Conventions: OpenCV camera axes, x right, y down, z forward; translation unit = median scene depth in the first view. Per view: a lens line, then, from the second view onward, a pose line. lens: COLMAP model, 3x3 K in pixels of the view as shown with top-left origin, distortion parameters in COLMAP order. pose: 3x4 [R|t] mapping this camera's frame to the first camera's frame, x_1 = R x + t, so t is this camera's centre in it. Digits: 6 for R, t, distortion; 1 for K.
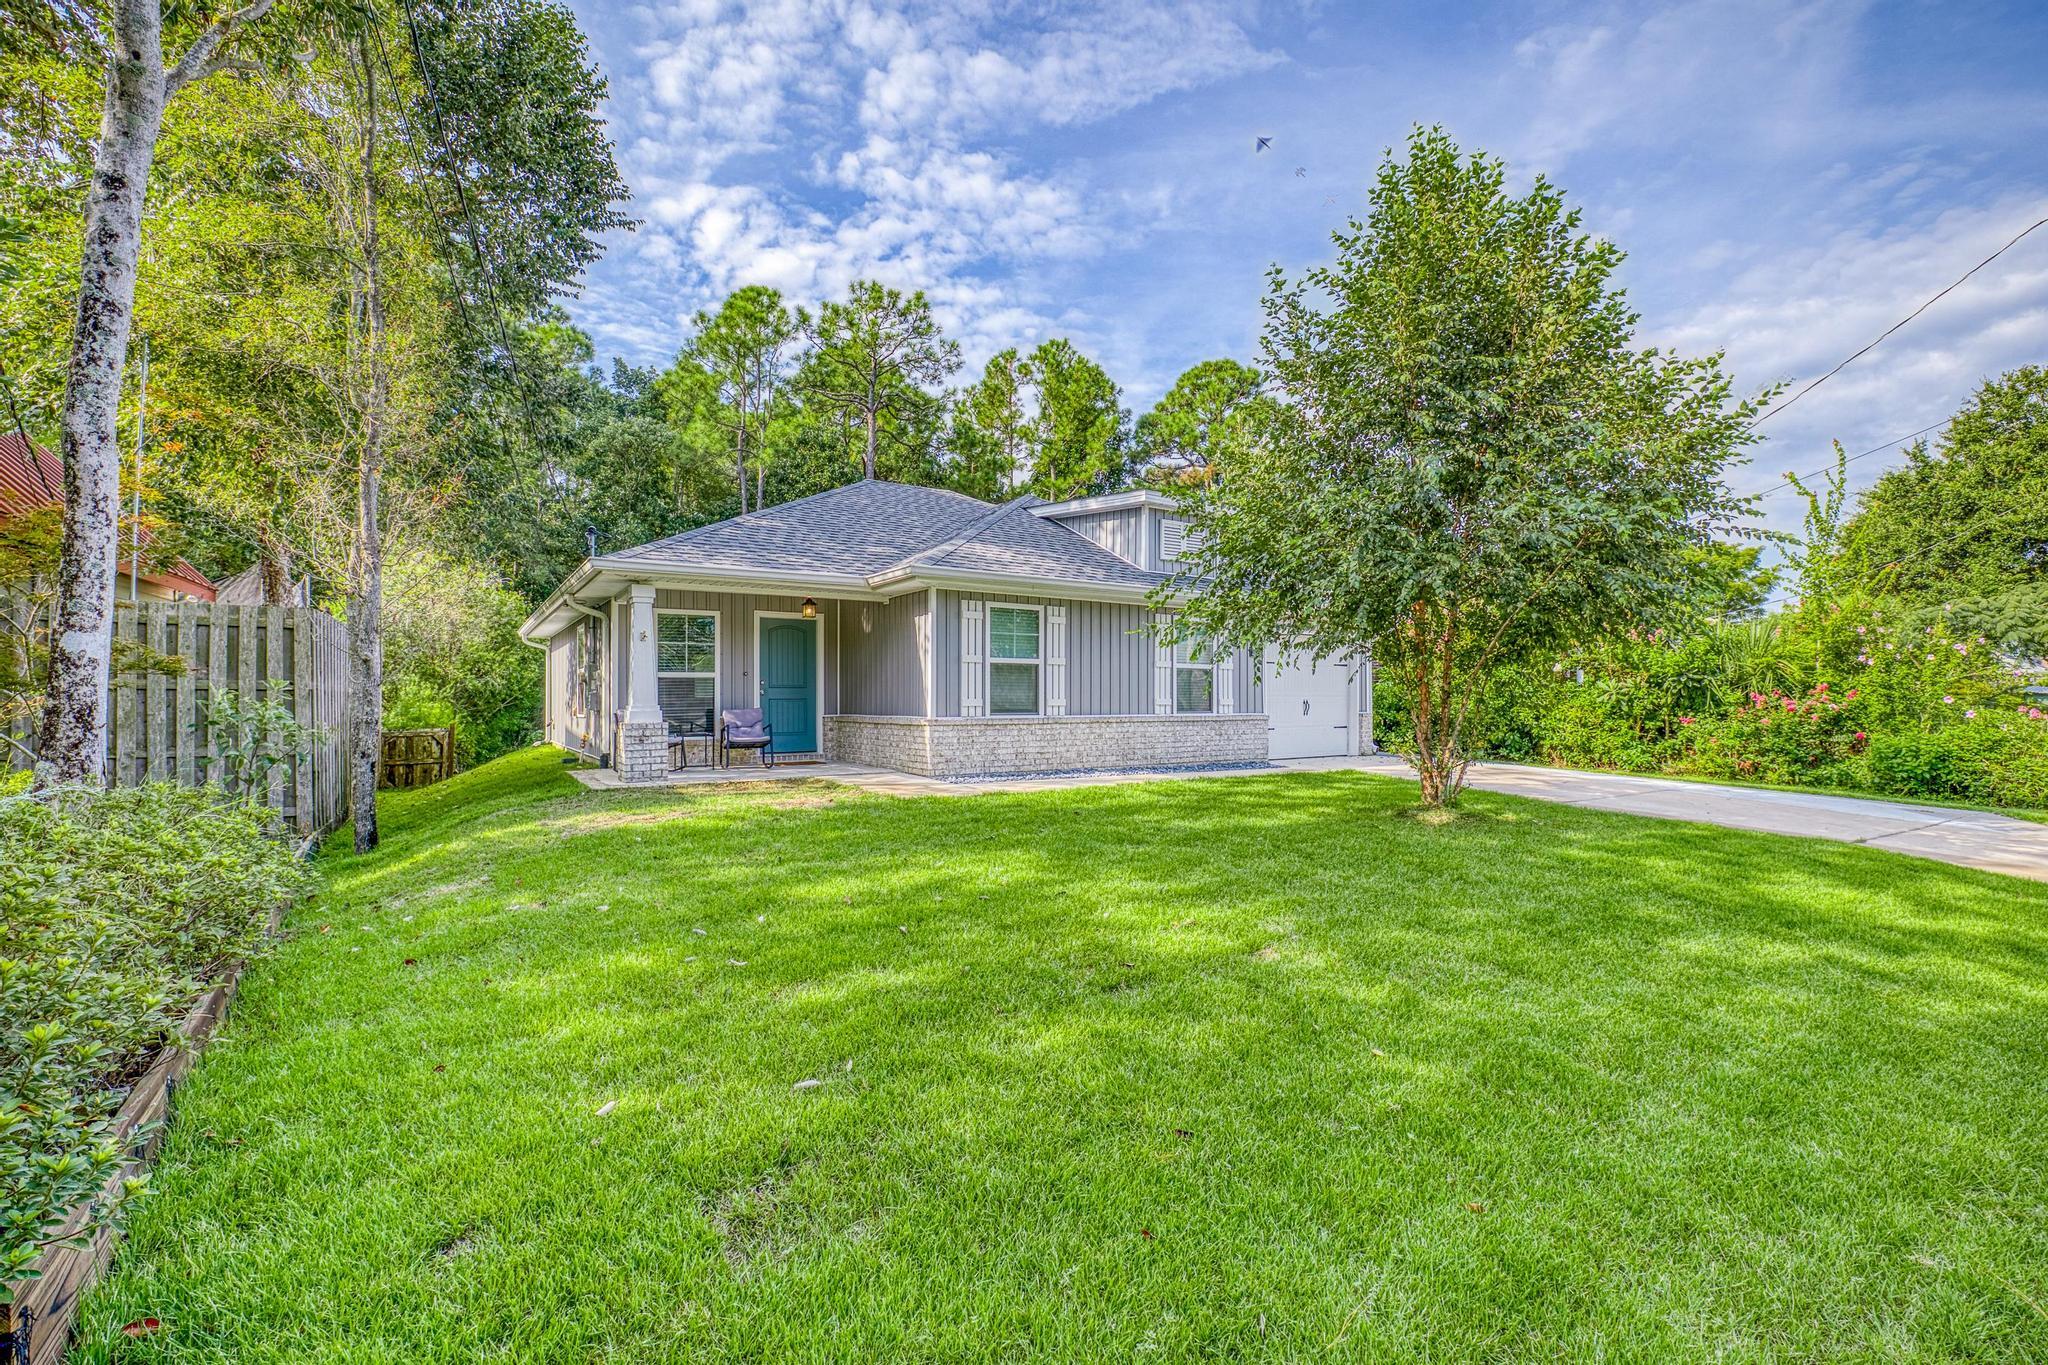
lens RADIAL K [[943.3, 0, 1024.0], [0, 943.3, 682.5], [0, 0, 1]] dist [-0.045334, 0.014158]
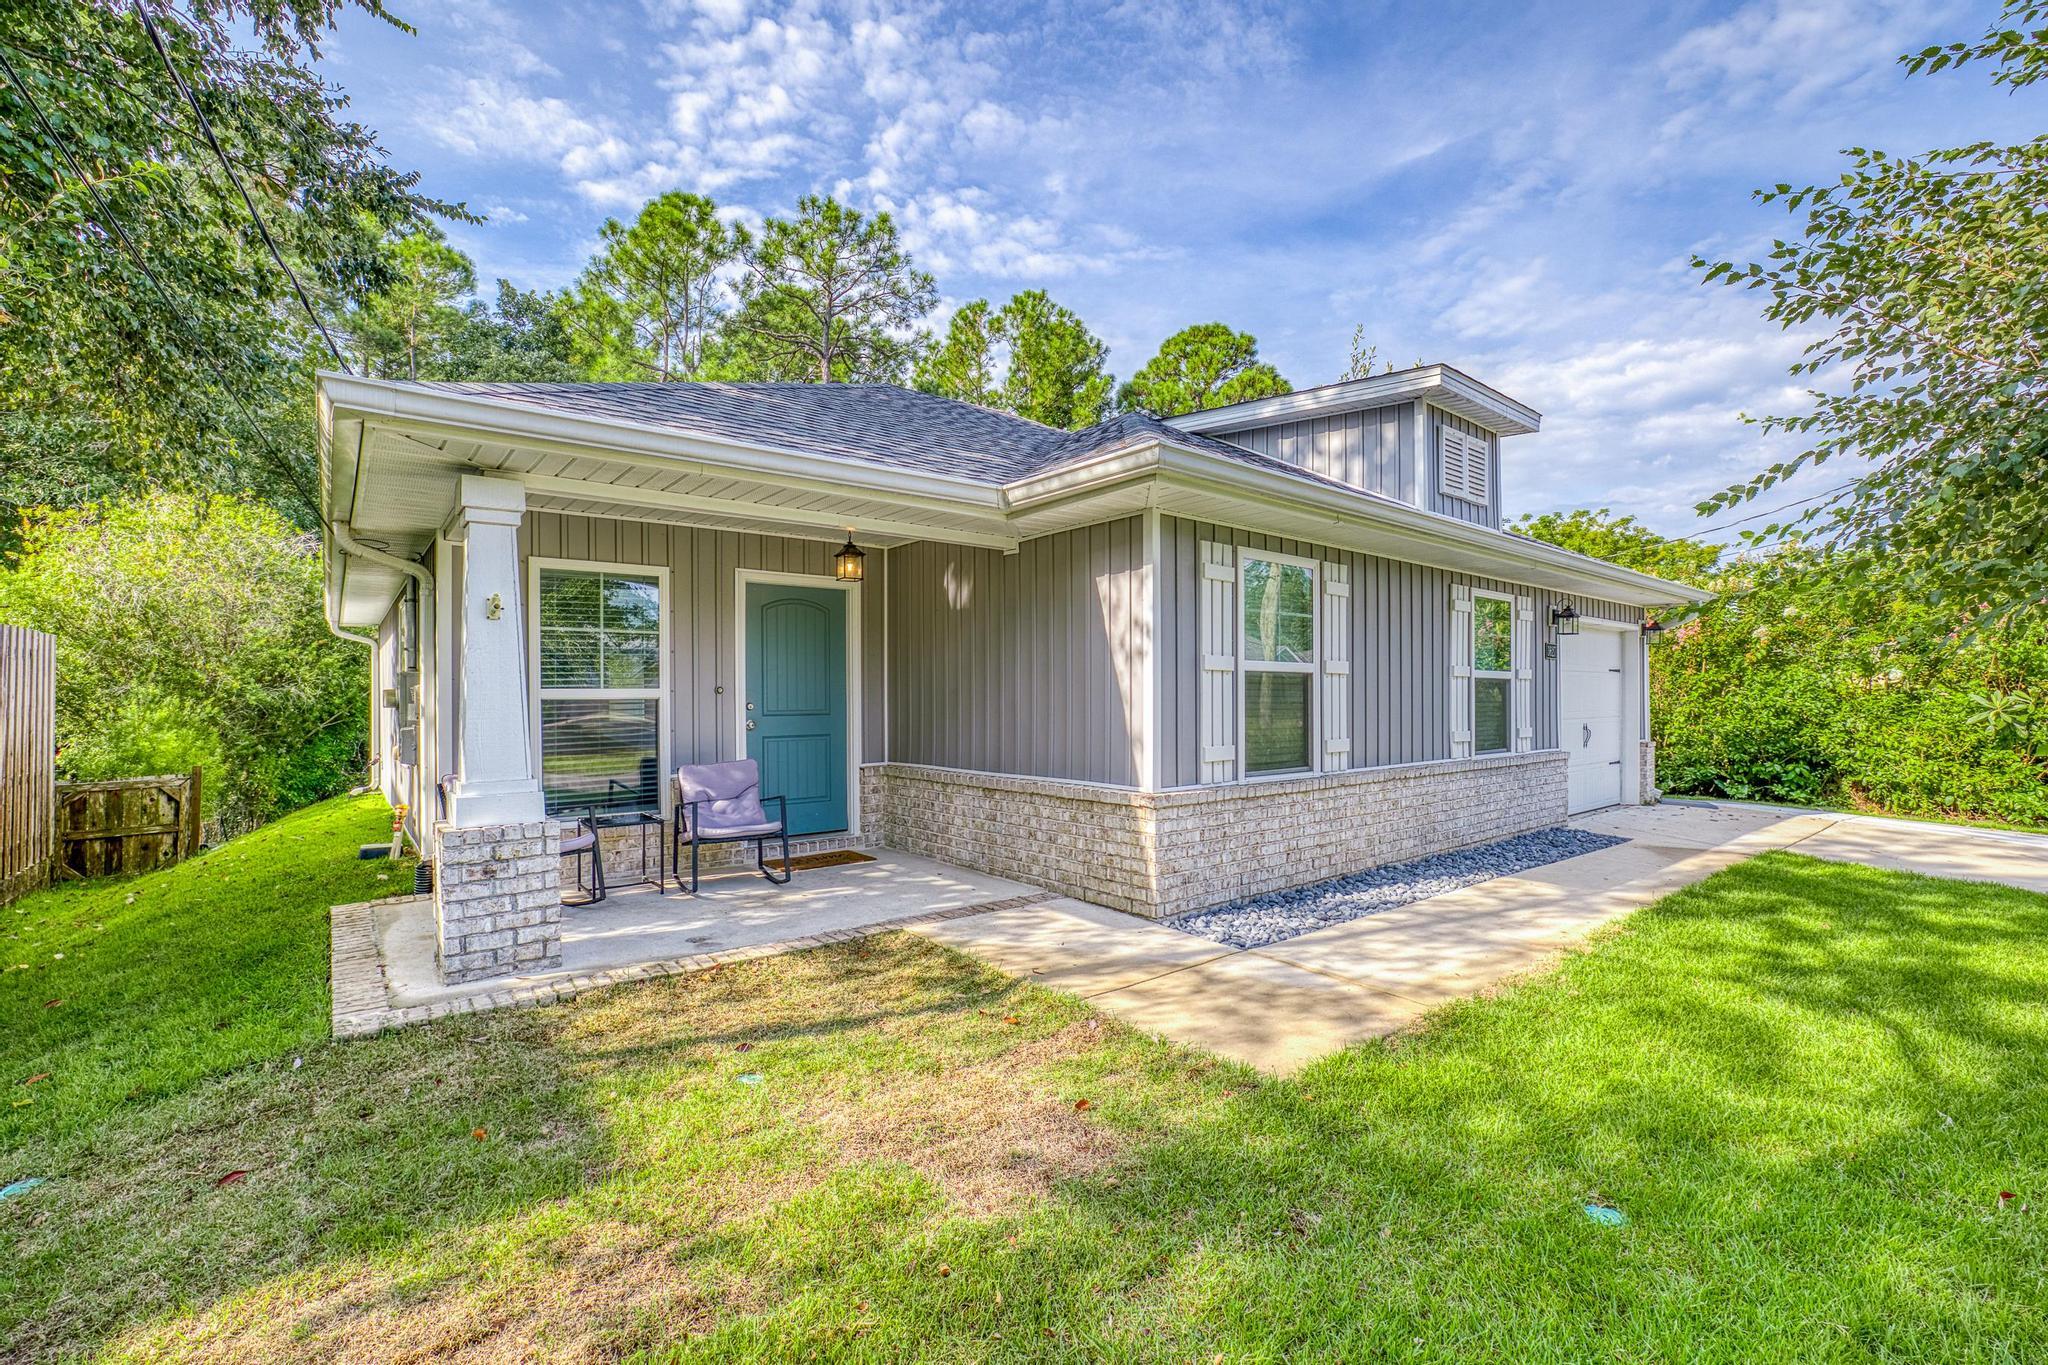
lens RADIAL K [[907.5, 0, 1011.4], [0, 907.5, 684.9], [0, 0, 1]] dist [-0.038004, 0.012469]
pose [[0.995886, -0.001827, 0.090595, -0.127262], [0.001302, 0.999982, 0.005851, -0.010471], [-0.090604, -0.005709, 0.995871, 0.344565]]
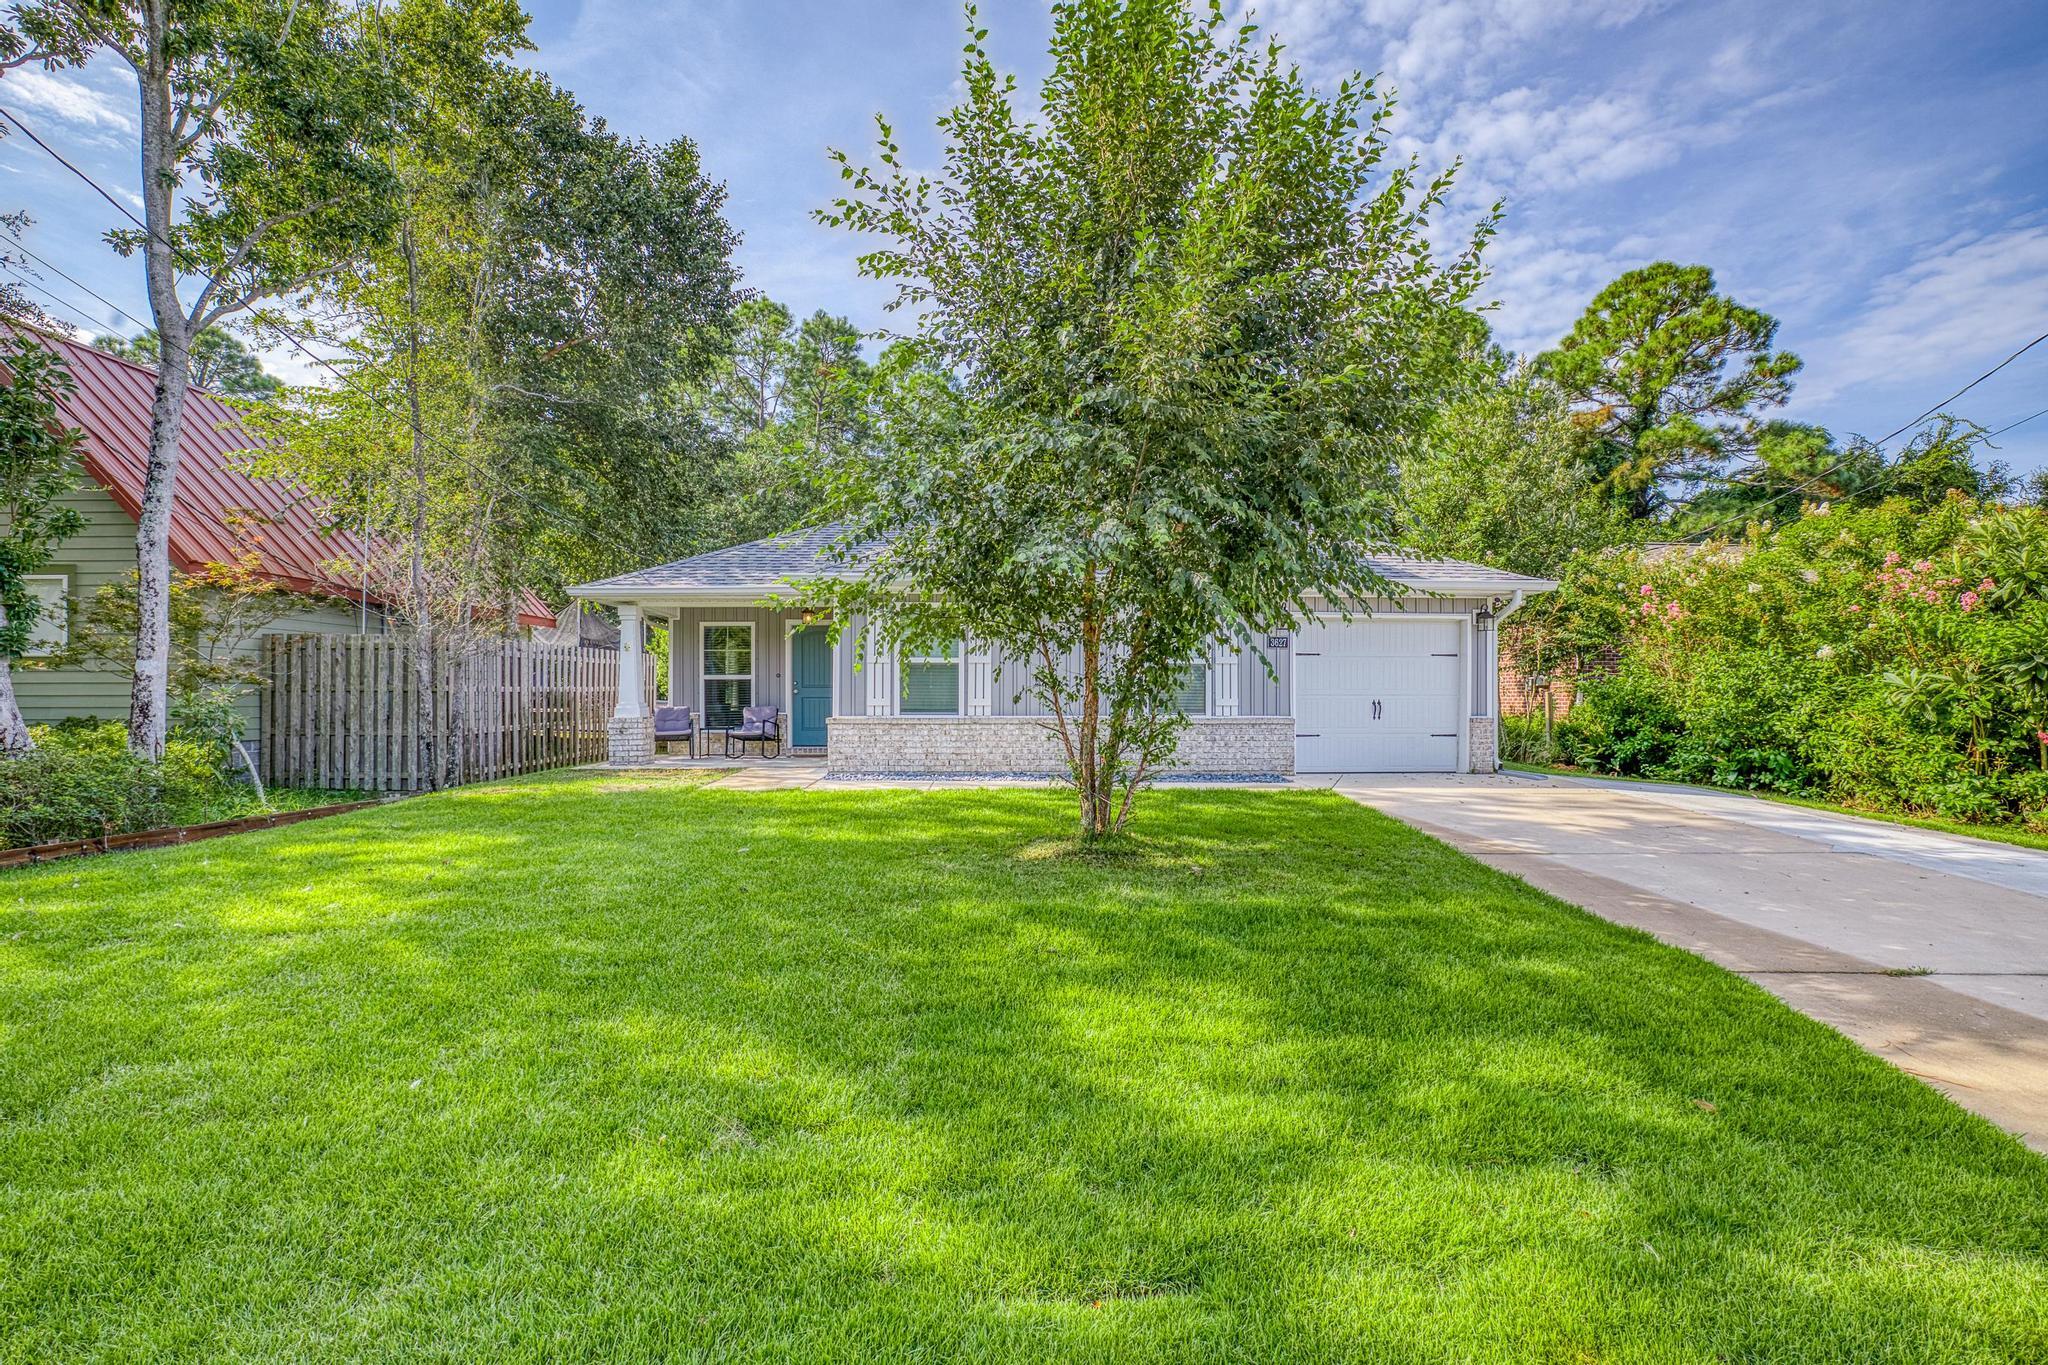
lens RADIAL K [[907.5, 0, 1011.4], [0, 907.5, 684.9], [0, 0, 1]] dist [-0.038004, 0.012469]
pose [[0.832290, -0.005458, -0.554314, 0.384148], [0.009566, 0.999944, 0.004518, -0.000271], [0.554259, -0.009063, 0.832295, 0.163424]]
